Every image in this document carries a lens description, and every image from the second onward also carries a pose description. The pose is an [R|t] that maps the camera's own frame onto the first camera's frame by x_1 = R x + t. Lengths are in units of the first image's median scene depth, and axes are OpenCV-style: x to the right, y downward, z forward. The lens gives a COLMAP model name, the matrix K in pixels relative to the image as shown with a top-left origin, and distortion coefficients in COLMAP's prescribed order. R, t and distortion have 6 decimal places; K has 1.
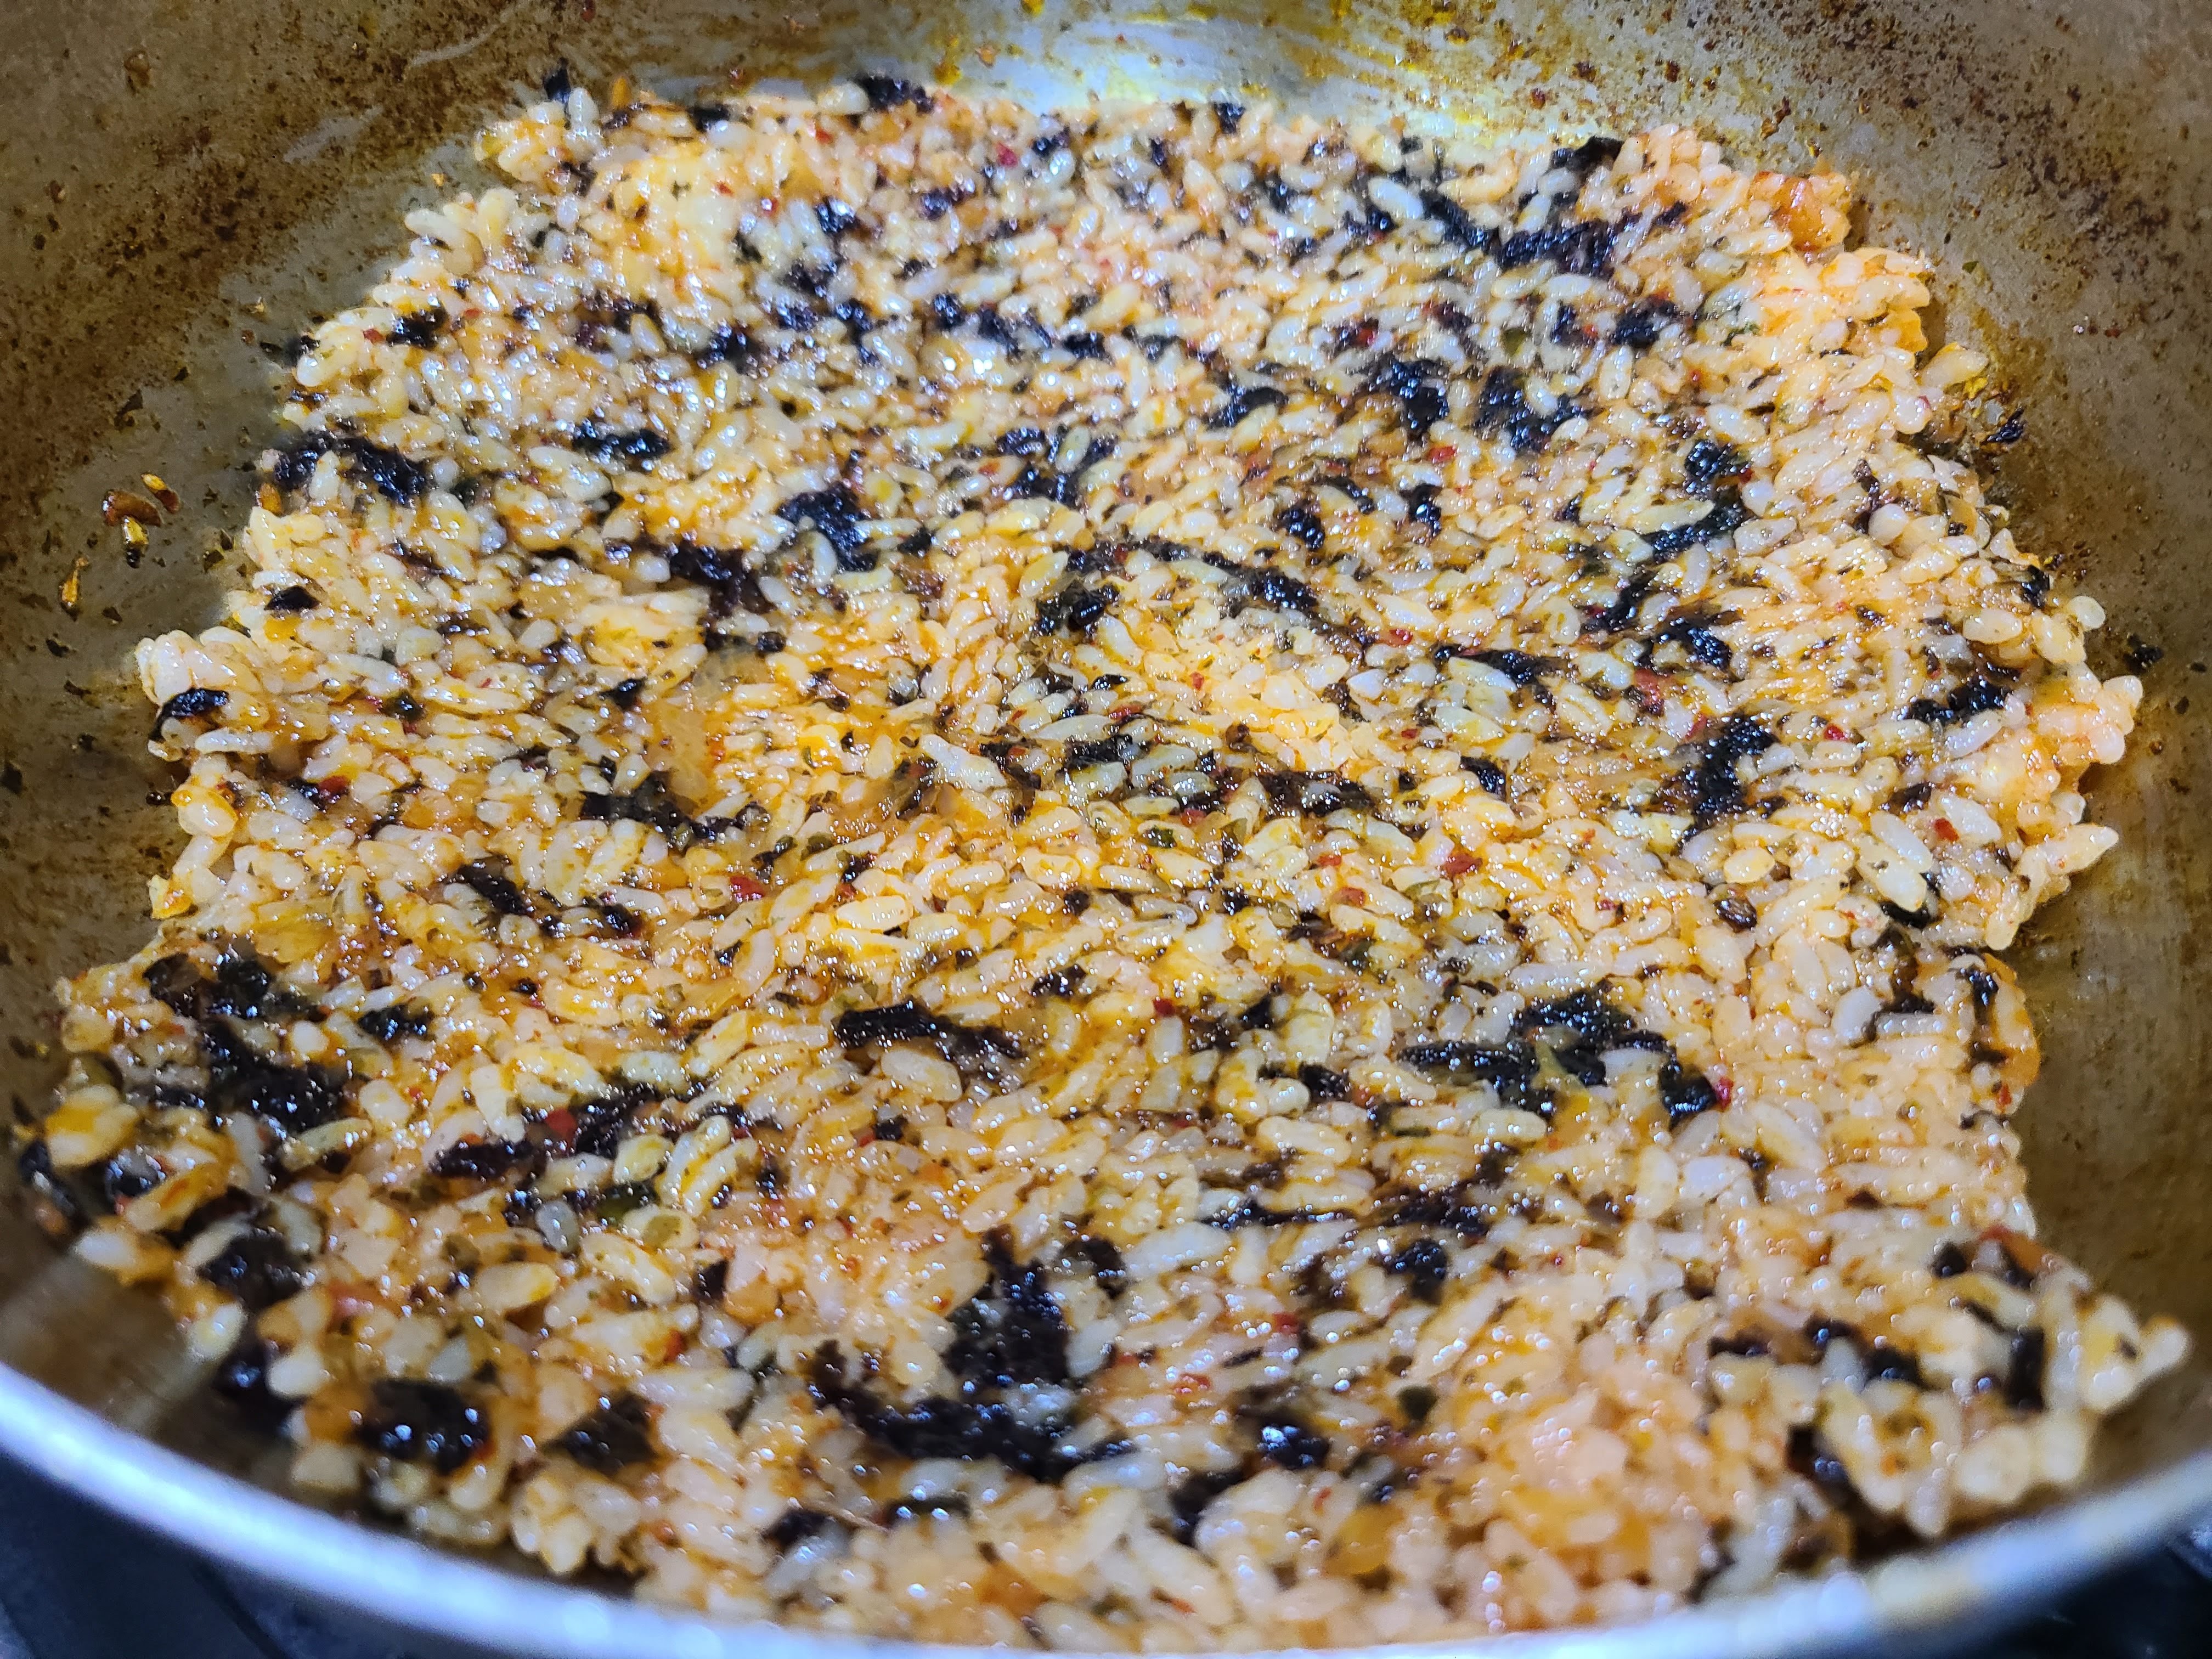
lens RADIAL K [[1728.7, 0, 1103.1], [0, 1728.7, 837.8], [0, 0, 1]] dist [-0.004789, -0.035190]
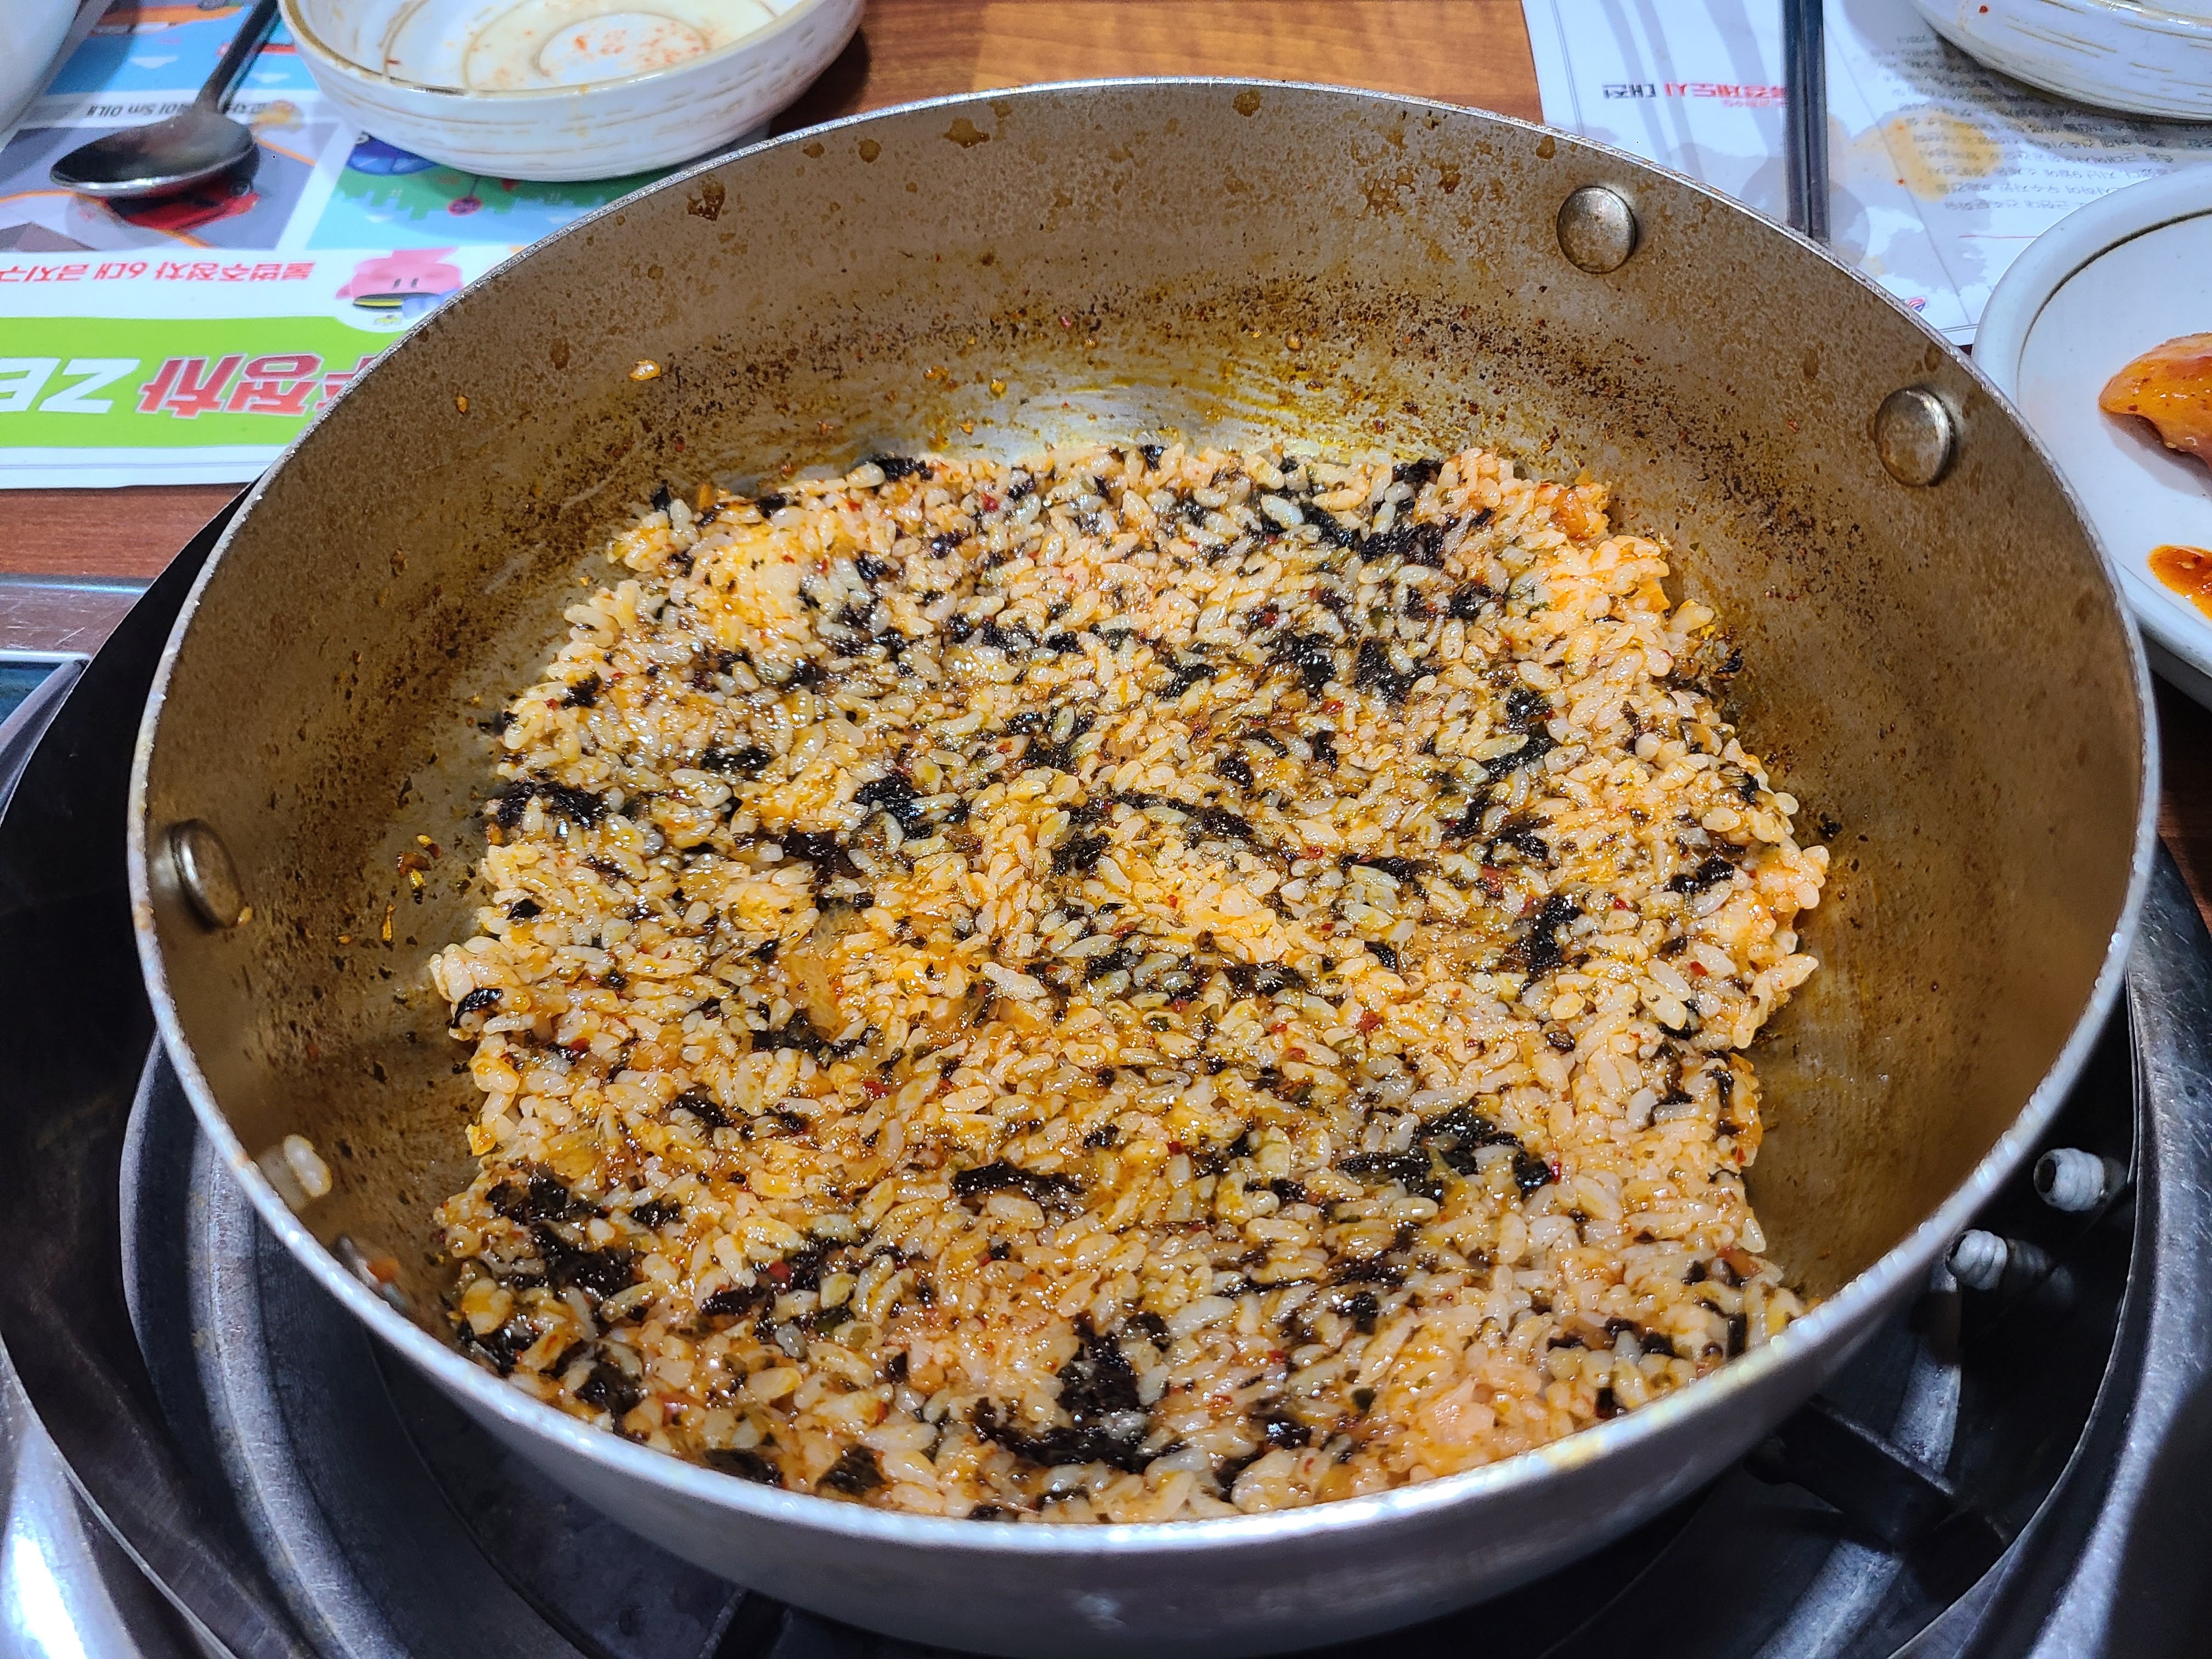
lens RADIAL K [[1719.7, 0, 1091.8], [0, 1719.7, 821.7], [0, 0, 1]] dist [0.003528, -0.046427]
pose [[0.995163, -0.097420, 0.012627, -0.023989], [0.097872, 0.994302, -0.042253, -0.111185], [-0.008439, 0.043285, 0.999027, -0.424486]]
